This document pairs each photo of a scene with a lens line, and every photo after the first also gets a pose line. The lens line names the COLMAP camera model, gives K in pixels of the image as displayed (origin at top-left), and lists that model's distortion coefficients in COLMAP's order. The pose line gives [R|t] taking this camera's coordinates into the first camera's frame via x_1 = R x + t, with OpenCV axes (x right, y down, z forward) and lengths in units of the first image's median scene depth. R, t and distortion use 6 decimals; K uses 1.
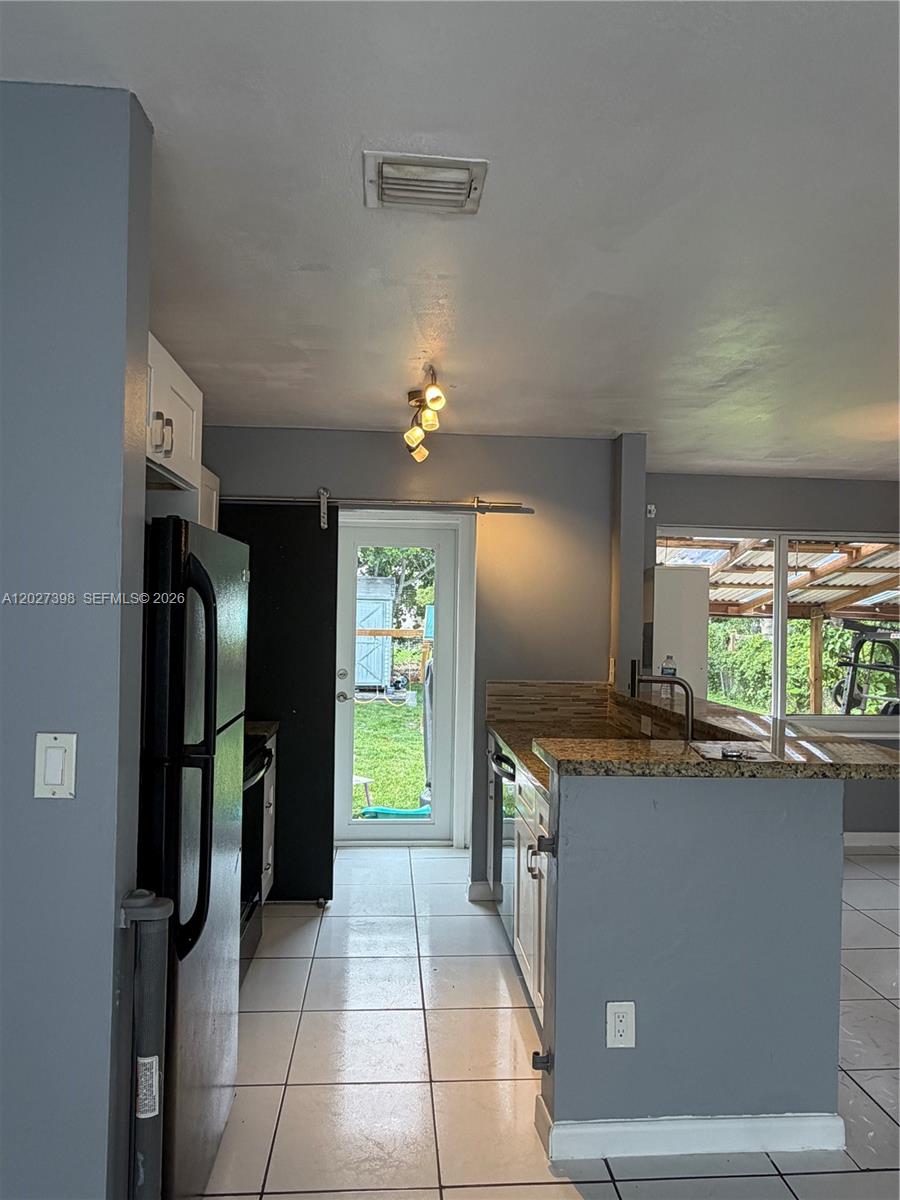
lens RADIAL K [[783.0, 0, 448.4], [0, 783.0, 596.8], [0, 0, 1]] dist [-0.000898, 0.003114]
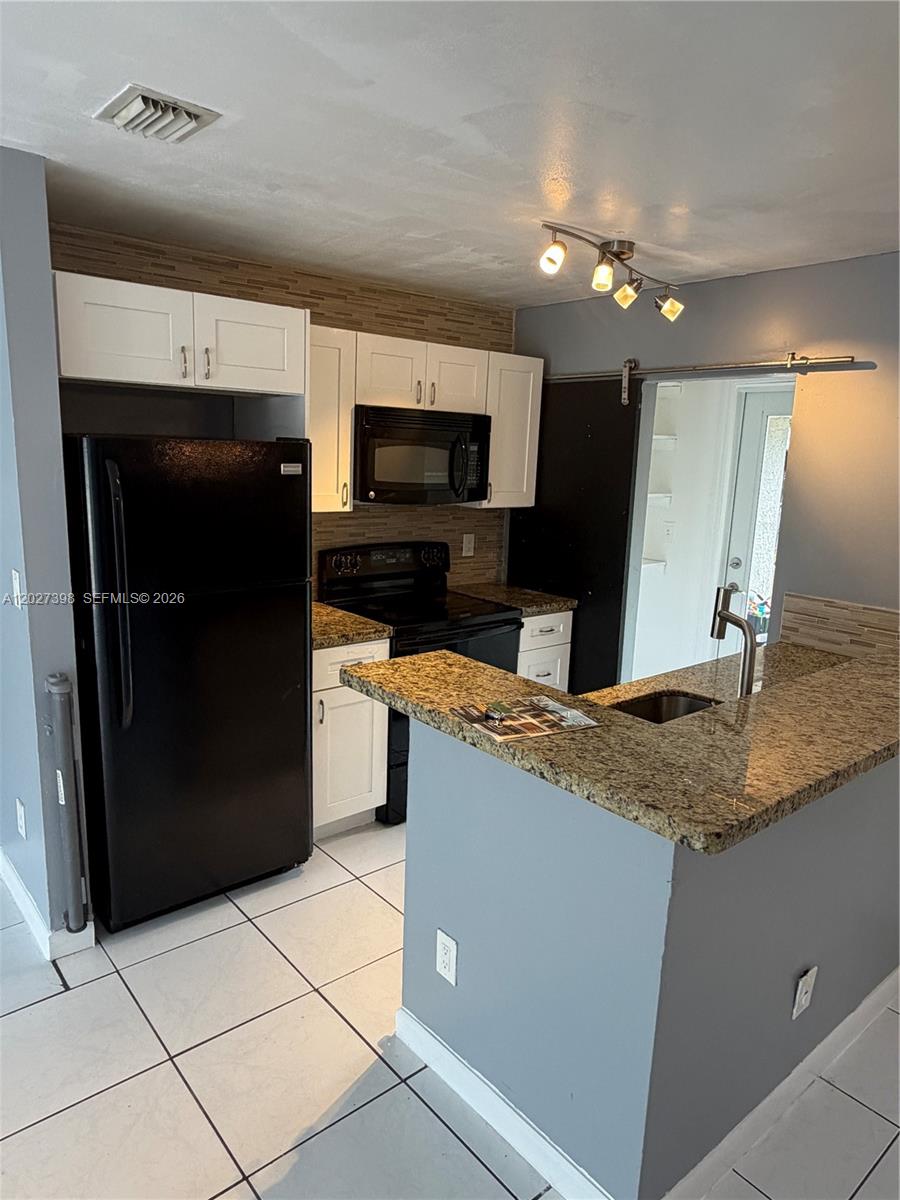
lens RADIAL K [[783.0, 0, 448.5], [0, 783.0, 600.0], [0, 0, 1]] dist [-0.000898, 0.003114]
pose [[0.583775, 0.157603, -0.796472, 0.494425], [-0.008710, 0.982138, 0.187958, -0.032286], [0.811868, -0.102788, 0.574721, 0.270593]]
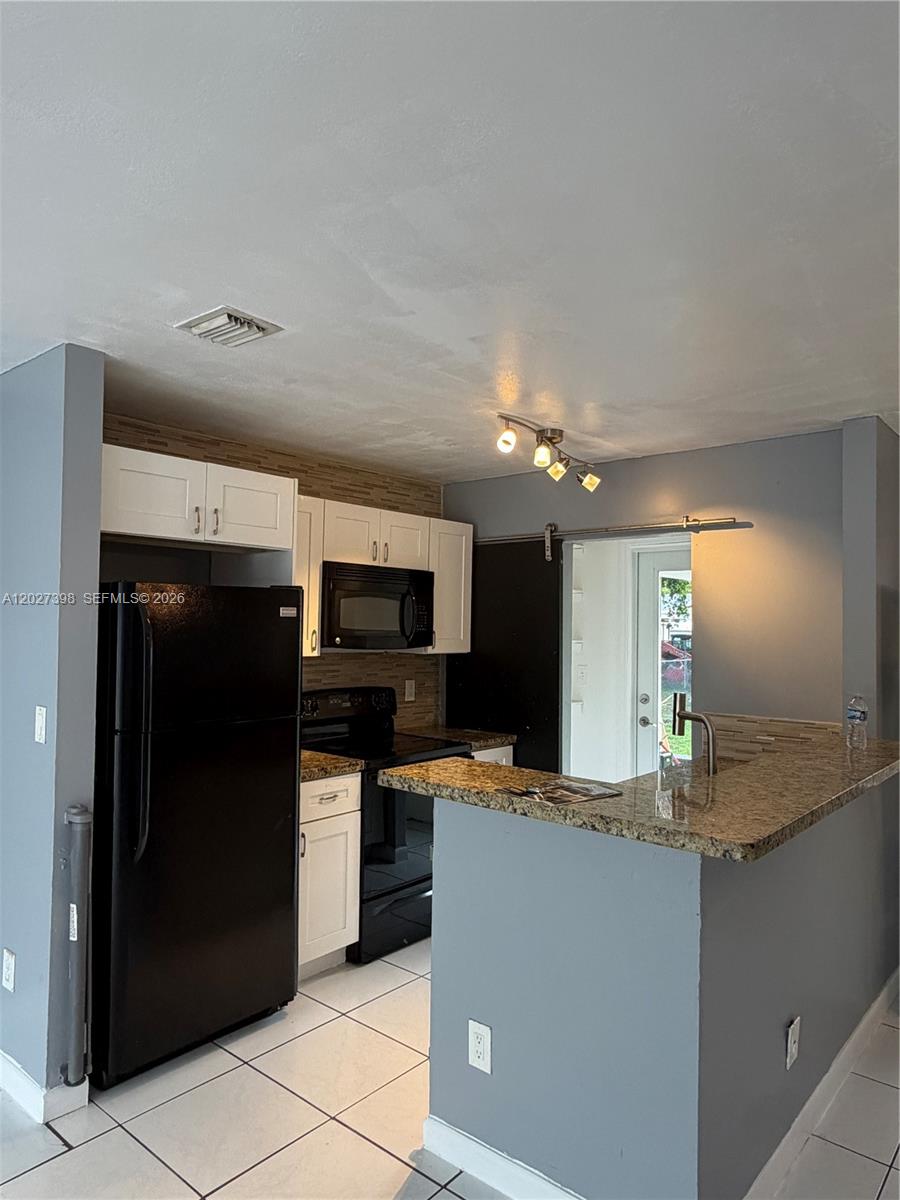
lens RADIAL K [[783.0, 0, 446.7], [0, 783.0, 597.4], [0, 0, 1]] dist [-0.000898, 0.003114]
pose [[0.709675, -0.033885, -0.703714, 0.501348], [0.013345, 0.999310, -0.034661, -0.000760], [0.704403, 0.015207, 0.709637, 0.129987]]
